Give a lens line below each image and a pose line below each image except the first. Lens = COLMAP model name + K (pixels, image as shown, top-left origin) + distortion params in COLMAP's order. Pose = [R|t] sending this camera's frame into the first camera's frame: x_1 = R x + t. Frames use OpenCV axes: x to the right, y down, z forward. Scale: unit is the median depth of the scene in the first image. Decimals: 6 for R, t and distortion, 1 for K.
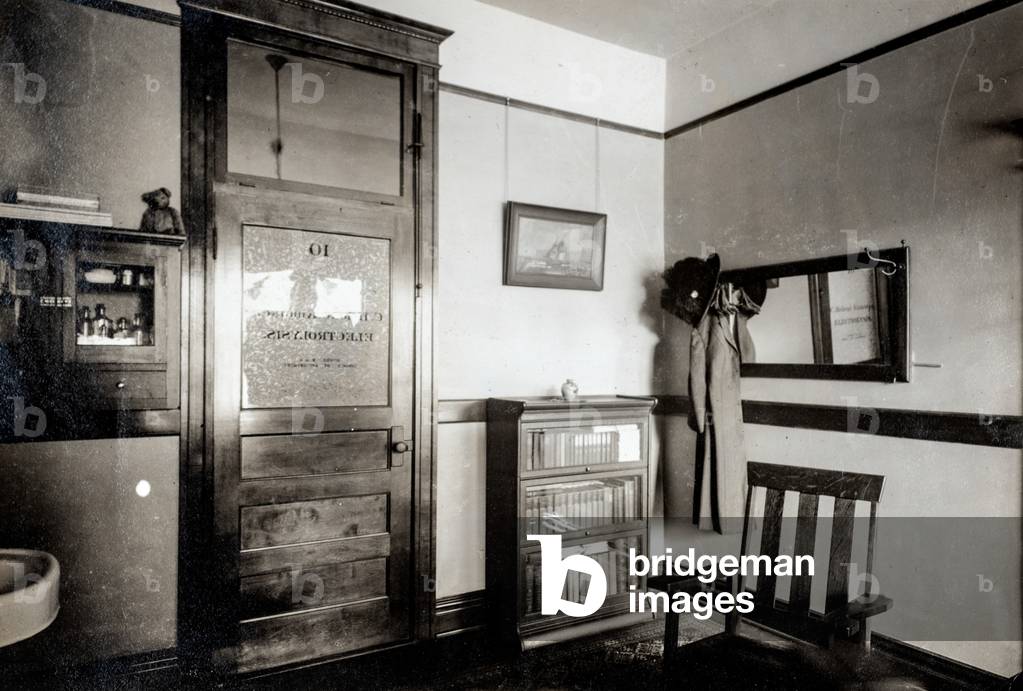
lens RADIAL K [[671.3, 0, 513.3], [0, 671.3, 361.7], [0, 0, 1]] dist [0.045728, -0.059876]
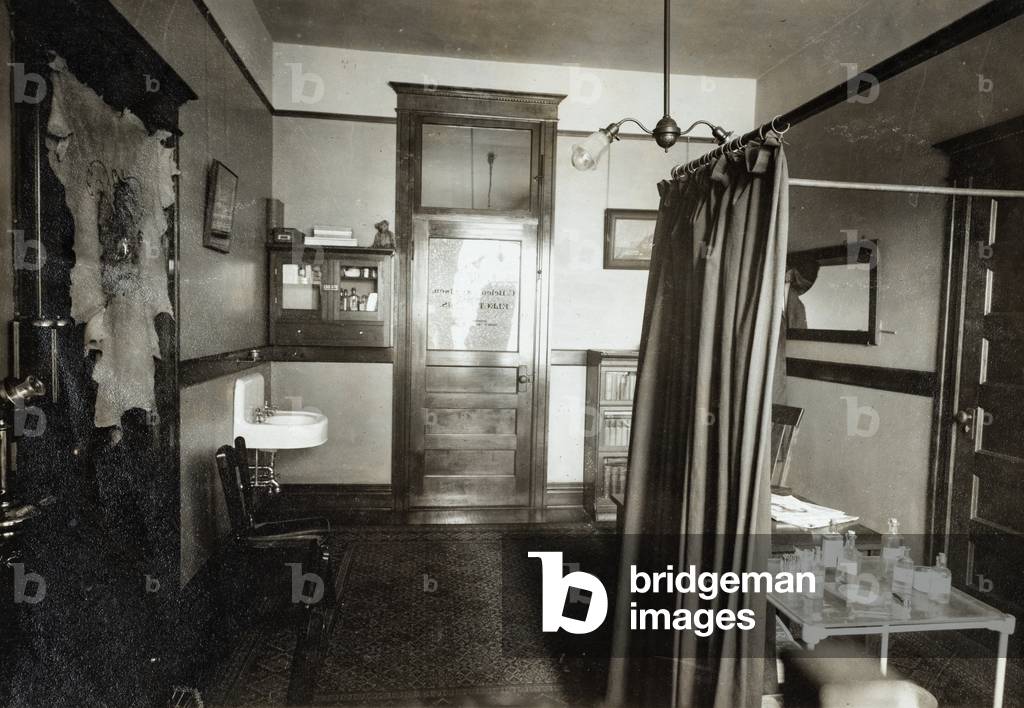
lens RADIAL K [[708.2, 0, 512.0], [0, 708.2, 354.0], [0, 0, 1]] dist [0.000244, 0.000016]
pose [[0.916015, 0.034368, -0.399668, 0.454811], [-0.017961, 0.998838, 0.044727, -0.000509], [0.400741, -0.033792, 0.915568, -0.478439]]
